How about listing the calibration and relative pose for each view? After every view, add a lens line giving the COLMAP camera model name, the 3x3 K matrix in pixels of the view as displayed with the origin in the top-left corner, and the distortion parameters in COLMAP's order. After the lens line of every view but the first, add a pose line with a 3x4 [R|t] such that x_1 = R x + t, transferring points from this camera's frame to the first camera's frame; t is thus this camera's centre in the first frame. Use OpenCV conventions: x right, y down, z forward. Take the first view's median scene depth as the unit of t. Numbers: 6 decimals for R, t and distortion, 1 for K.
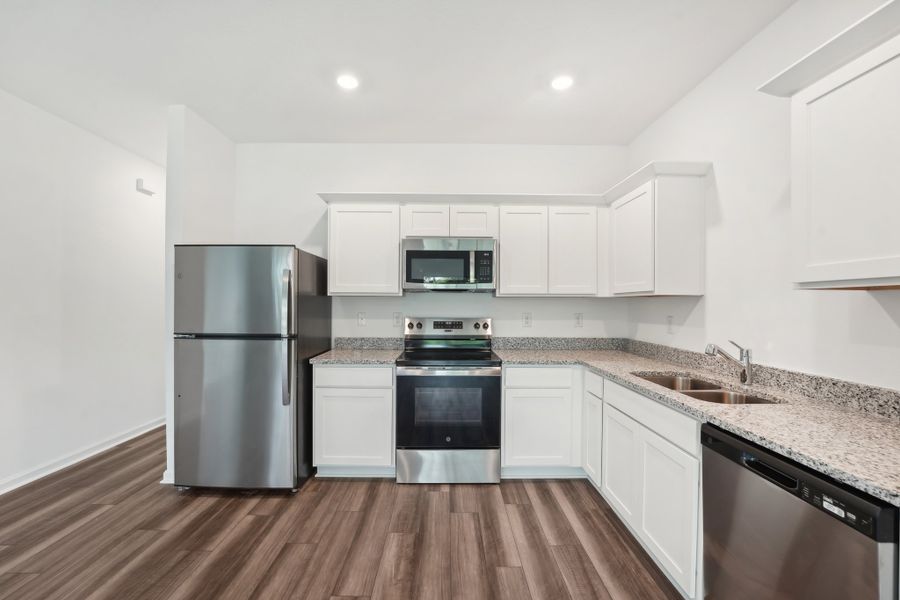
lens RADIAL K [[379.5, 0, 450.0], [0, 379.5, 300.0], [0, 0, 1]] dist [-0.017262, 0.000253]
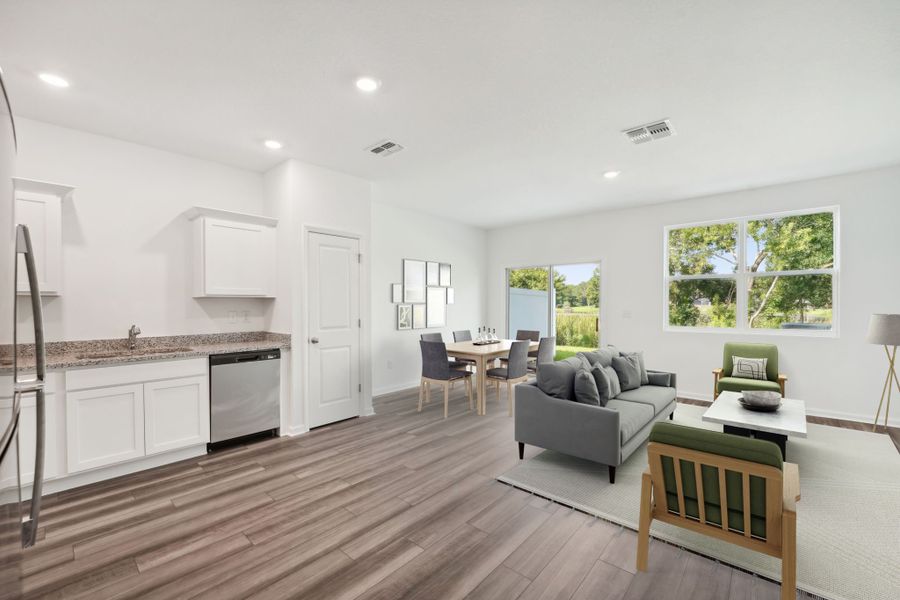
lens RADIAL K [[379.5, 0, 450.0], [0, 379.5, 300.0], [0, 0, 1]] dist [-0.017262, 0.000253]
pose [[-0.752229, 0.003686, 0.658892, -0.915226], [-0.004897, 0.999925, -0.011184, 0.007115], [-0.658884, -0.011639, -0.752154, 0.865499]]
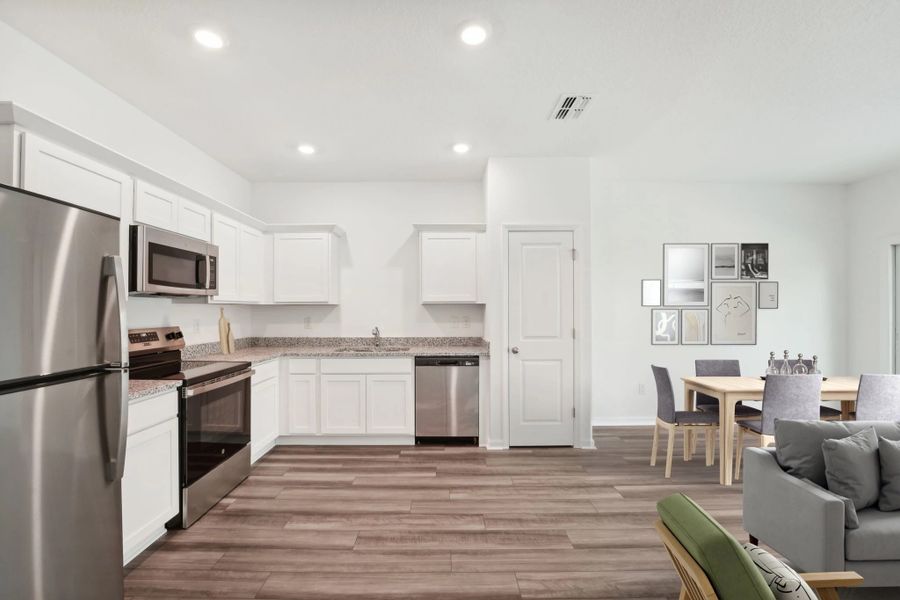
lens RADIAL K [[379.1, 0, 440.1], [0, 379.1, 305.4], [0, 0, 1]] dist [-0.019372, 0.000028]
pose [[0.005256, 0.007386, 0.999959, -0.887610], [-0.001586, 0.999972, -0.007378, 0.003106], [-0.999985, -0.001547, 0.005268, 0.410676]]
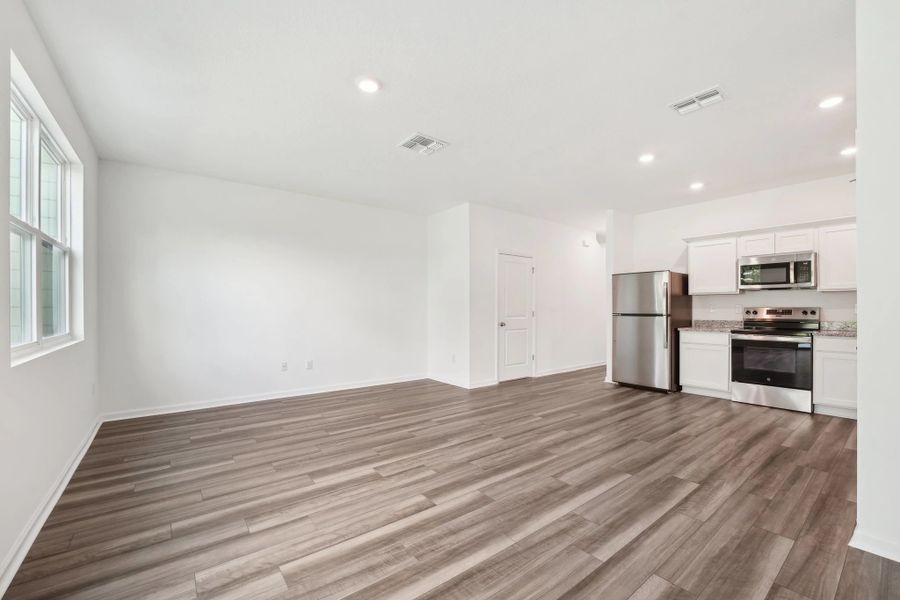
lens RADIAL K [[364.6, 0, 452.1], [0, 364.6, 310.9], [0, 0, 1]] dist [-0.024637, -0.000087]
pose [[0.606764, -0.001639, -0.794880, 0.370319], [0.014237, 0.999860, 0.008807, 0.034724], [0.794754, -0.016661, 0.606702, -0.967767]]
